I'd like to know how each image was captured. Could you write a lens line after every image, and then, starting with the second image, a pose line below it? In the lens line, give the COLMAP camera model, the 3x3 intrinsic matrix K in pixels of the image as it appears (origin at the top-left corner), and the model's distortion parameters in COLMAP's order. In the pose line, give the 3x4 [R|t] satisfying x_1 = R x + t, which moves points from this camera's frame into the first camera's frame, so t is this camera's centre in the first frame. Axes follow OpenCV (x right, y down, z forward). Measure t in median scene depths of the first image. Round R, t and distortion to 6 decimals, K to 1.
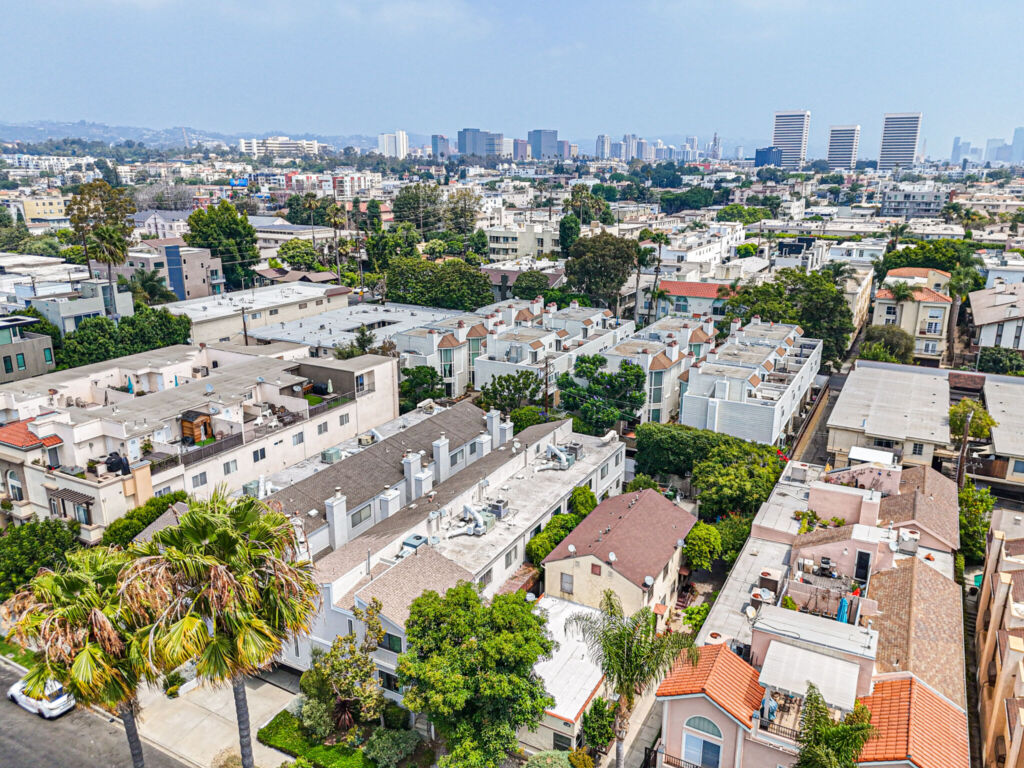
lens RADIAL K [[752.3, 0, 508.7], [0, 752.3, 383.0], [0, 0, 1]] dist [0.084679, -0.108533]
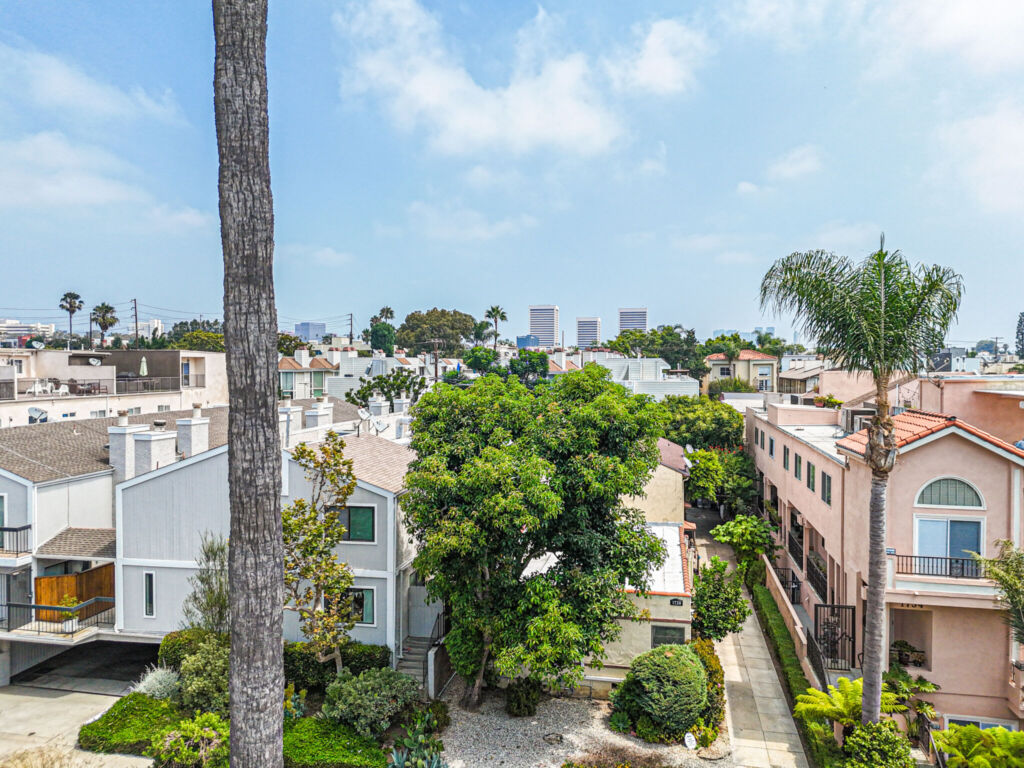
lens RADIAL K [[752.3, 0, 508.7], [0, 752.3, 383.0], [0, 0, 1]] dist [0.084679, -0.108533]
pose [[0.954185, -0.004644, 0.299181, -0.101874], [0.080641, 0.966874, -0.242182, 0.185100], [-0.288145, 0.255213, 0.922951, 0.195840]]
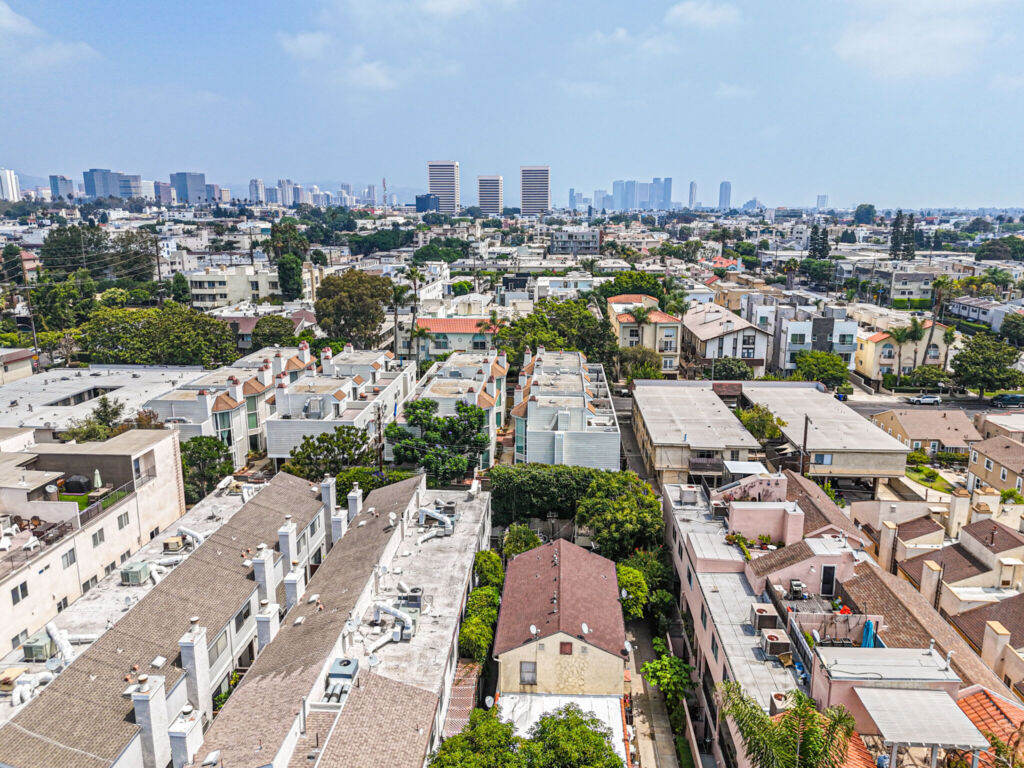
lens RADIAL K [[752.3, 0, 508.7], [0, 752.3, 383.0], [0, 0, 1]] dist [0.084679, -0.108533]
pose [[0.906334, -0.094613, 0.411833, -0.142591], [0.118035, 0.992502, -0.031750, -0.014488], [-0.405741, 0.077386, 0.910706, 0.128164]]
